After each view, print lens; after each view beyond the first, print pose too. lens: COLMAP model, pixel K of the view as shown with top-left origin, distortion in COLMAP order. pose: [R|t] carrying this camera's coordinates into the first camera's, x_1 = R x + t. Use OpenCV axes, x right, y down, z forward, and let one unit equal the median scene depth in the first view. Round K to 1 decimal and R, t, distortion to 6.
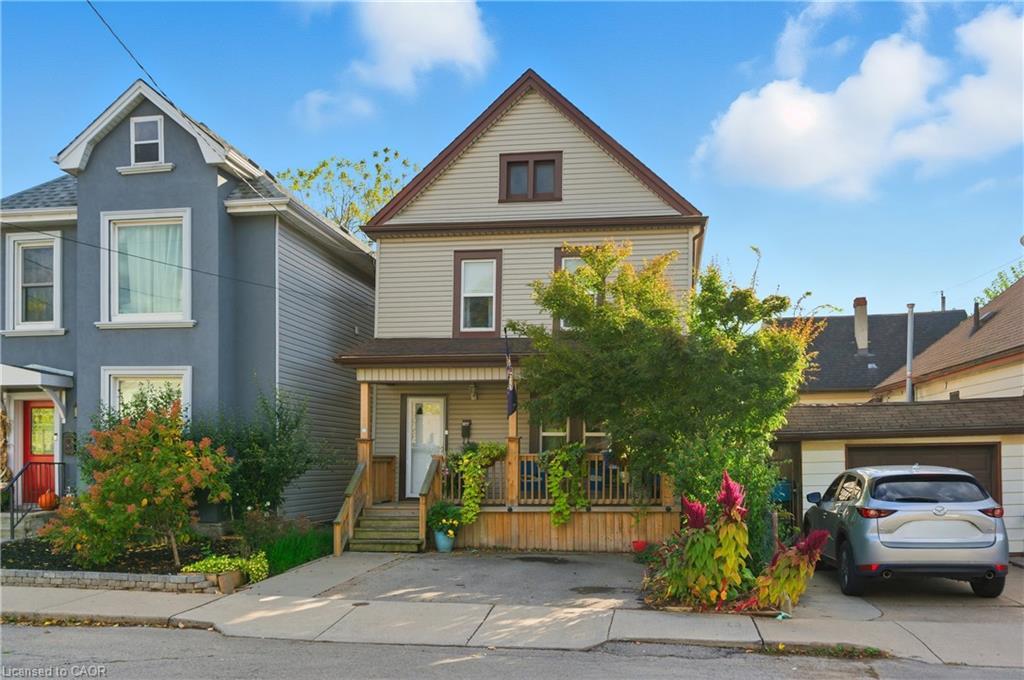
lens RADIAL K [[880.2, 0, 512.0], [0, 880.2, 340.0], [0, 0, 1]] dist [0.006519, -0.001486]
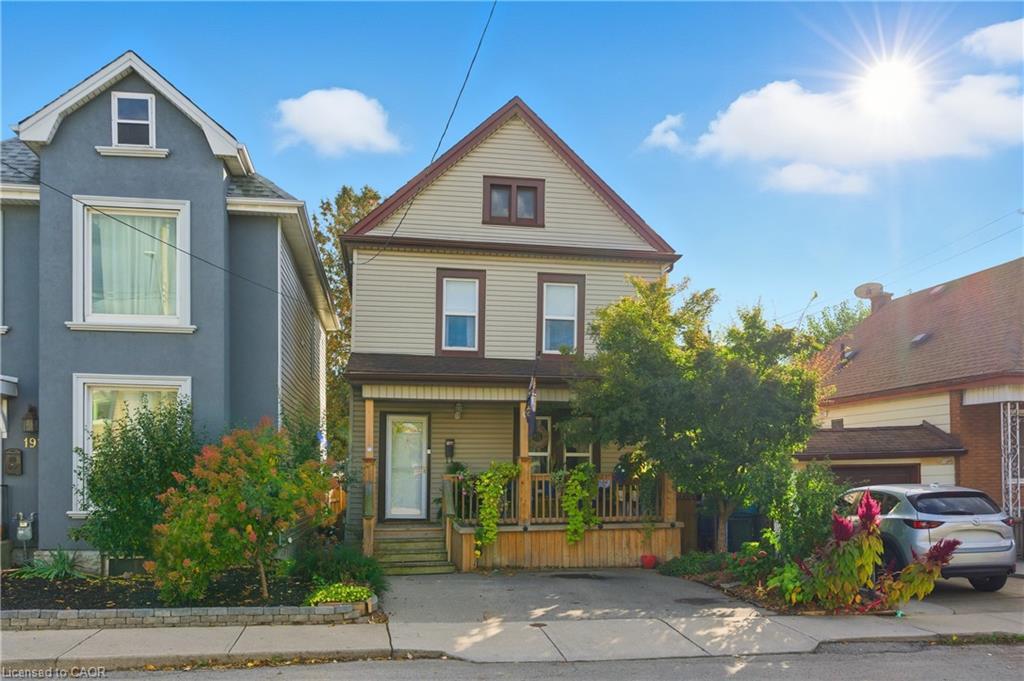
lens RADIAL K [[894.4, 0, 508.8], [0, 894.4, 339.8], [0, 0, 1]] dist [0.007329, -0.001390]
pose [[0.943293, 0.047940, 0.328482, -0.351036], [-0.042522, 0.998815, -0.023662, -0.000164], [-0.329227, 0.008352, 0.944214, 0.026619]]
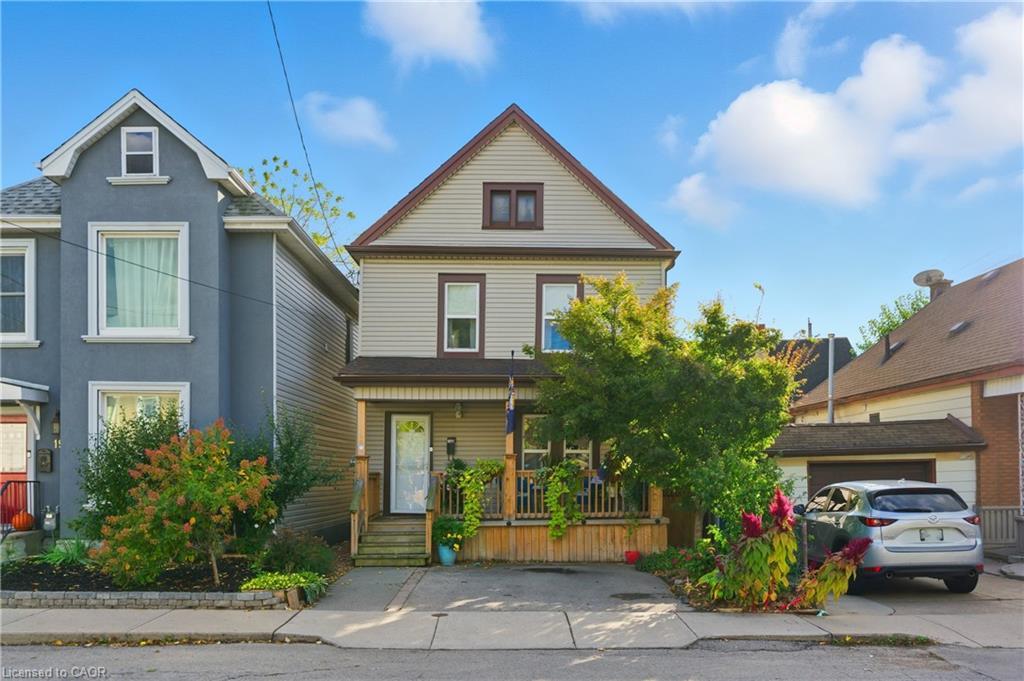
lens RADIAL K [[880.2, 0, 512.0], [0, 880.2, 340.5], [0, 0, 1]] dist [0.006519, -0.001486]
pose [[0.984902, 0.022051, 0.171701, -0.173836], [-0.019546, 0.999677, -0.016270, -0.008213], [-0.172005, 0.012668, 0.985015, -0.036018]]
